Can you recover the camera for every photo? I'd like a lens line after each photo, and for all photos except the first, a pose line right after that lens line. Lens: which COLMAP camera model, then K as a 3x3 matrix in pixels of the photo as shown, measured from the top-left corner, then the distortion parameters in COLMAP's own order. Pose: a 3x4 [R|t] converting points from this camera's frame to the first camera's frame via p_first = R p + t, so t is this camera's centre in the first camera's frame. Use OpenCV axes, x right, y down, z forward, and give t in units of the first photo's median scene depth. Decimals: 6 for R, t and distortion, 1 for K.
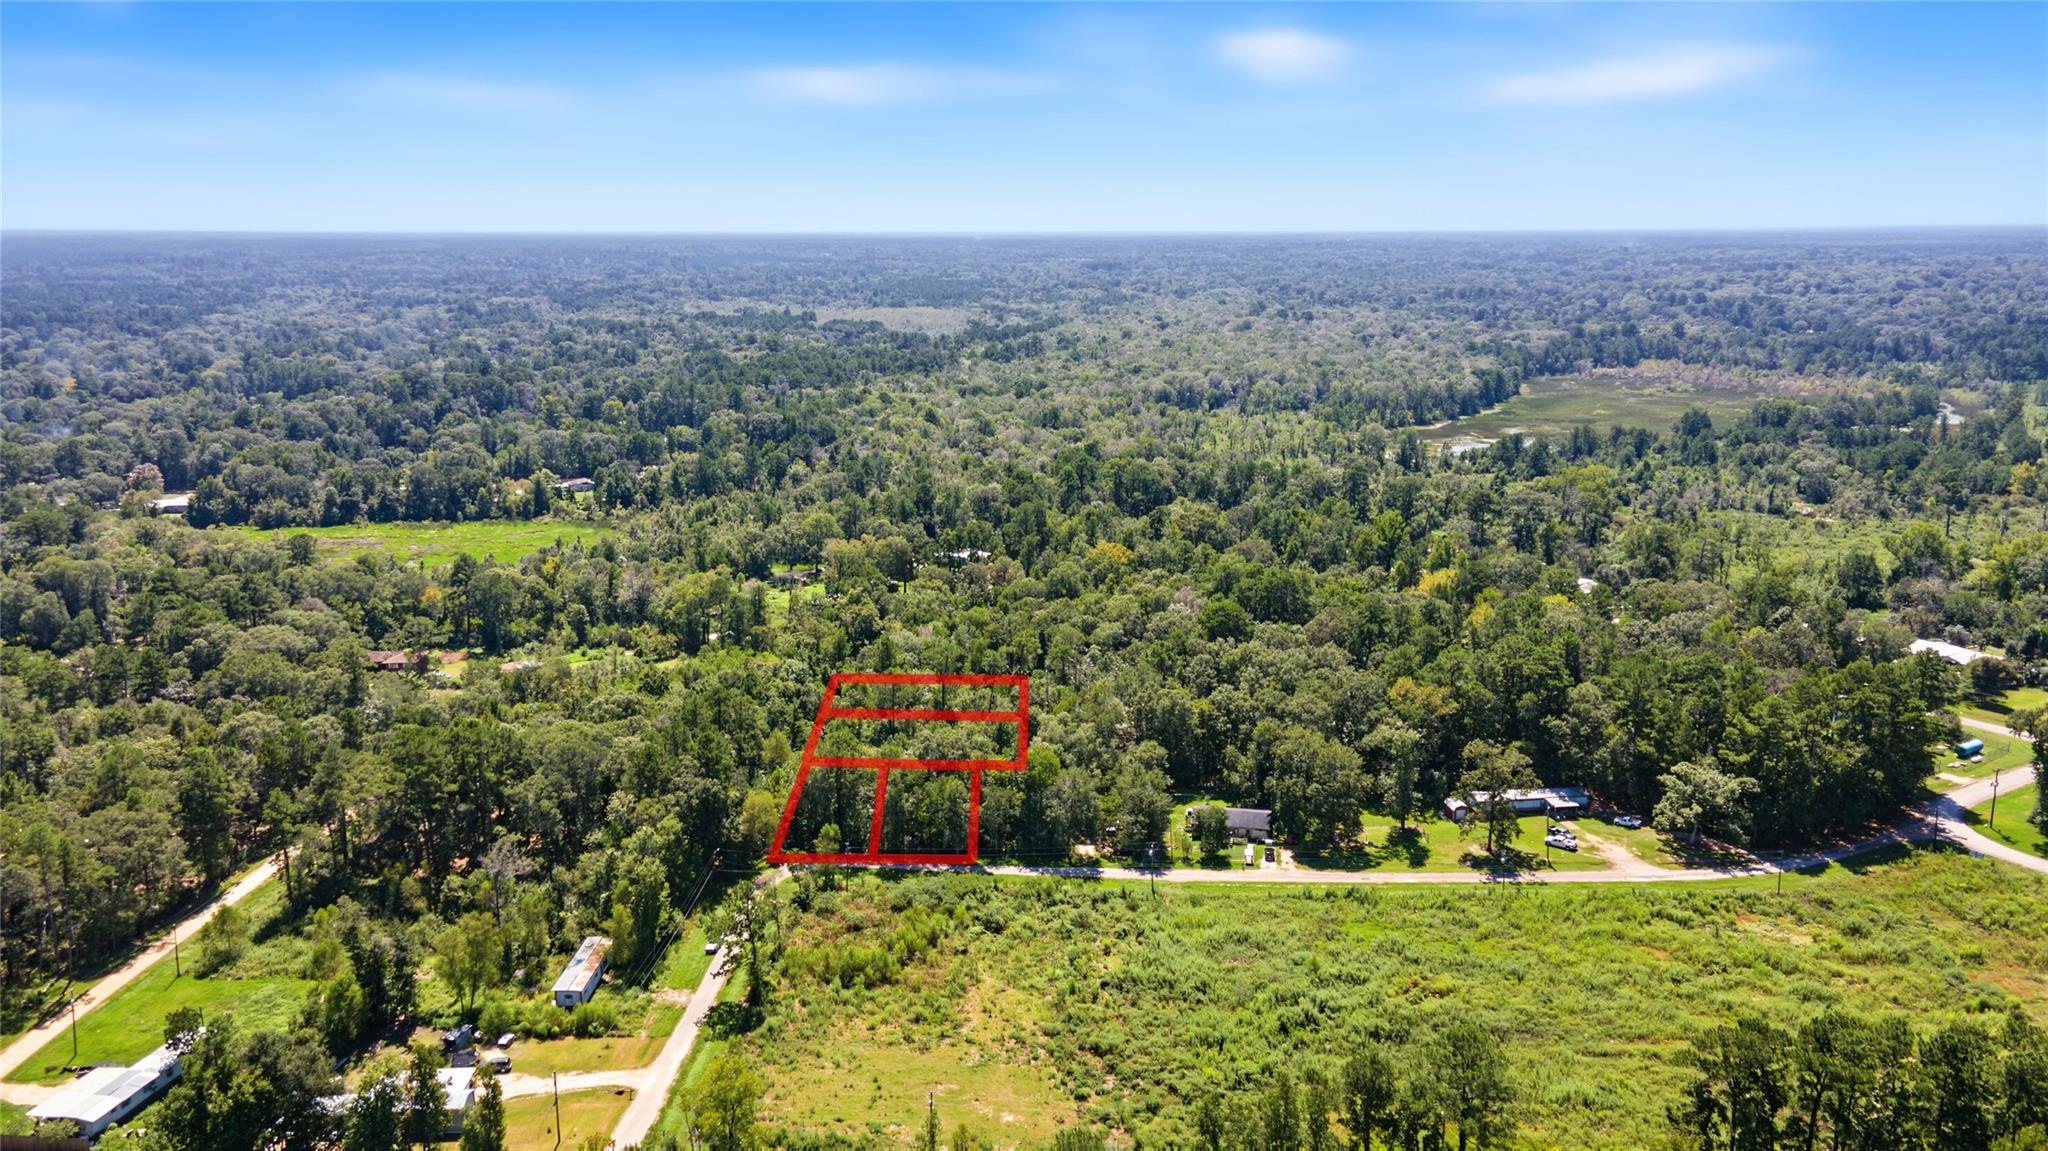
lens RADIAL K [[1502.3, 0, 1012.8], [0, 1502.3, 574.1], [0, 0, 1]] dist [0.037172, 0.026256]
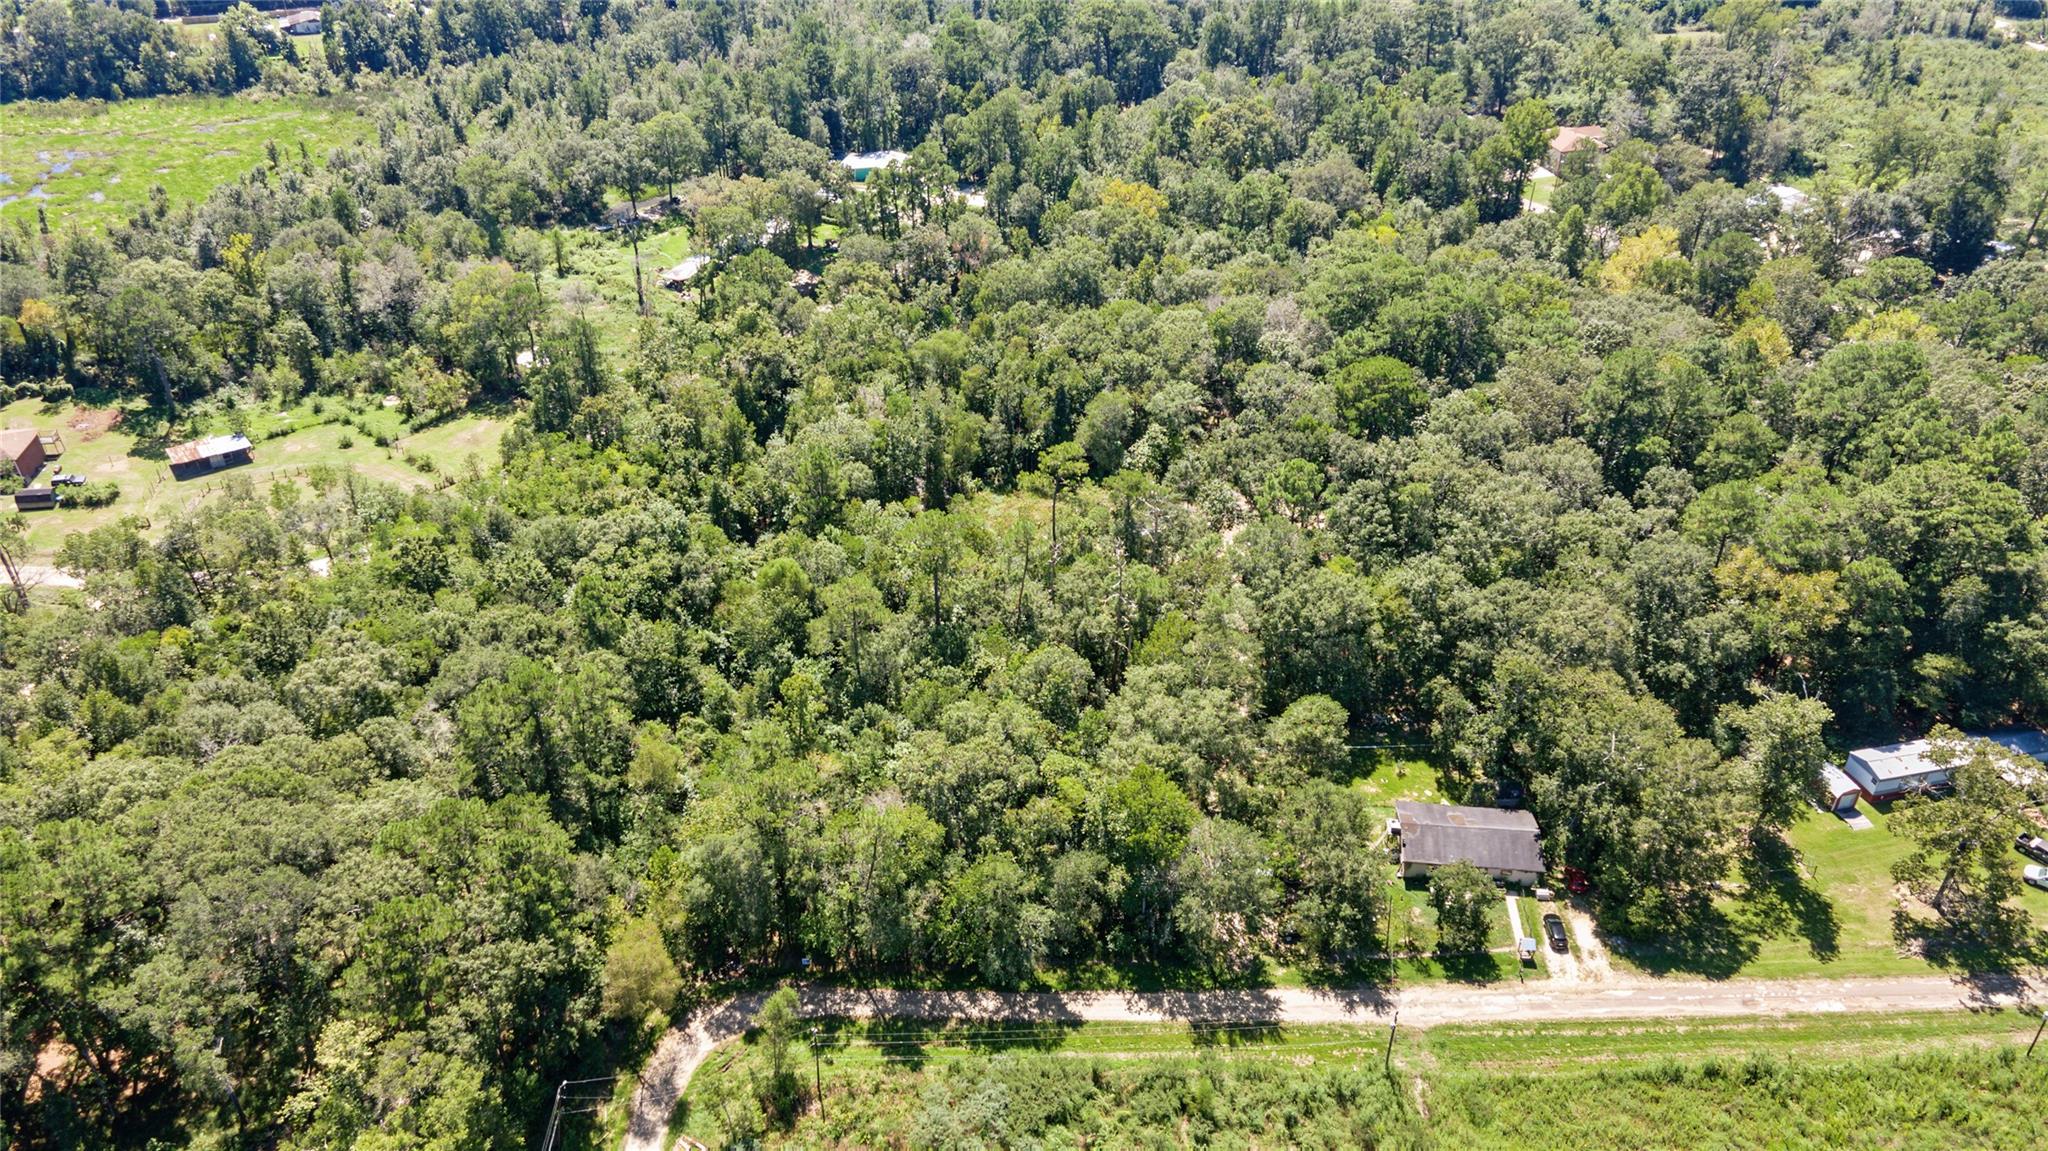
lens RADIAL K [[1502.3, 0, 1036.0], [0, 1502.3, 572.4], [0, 0, 1]] dist [0.037172, 0.026256]
pose [[0.994439, -0.062524, 0.084746, -0.042803], [0.028722, 0.935204, 0.352944, -0.097567], [-0.101322, -0.348547, 0.931799, 0.348816]]
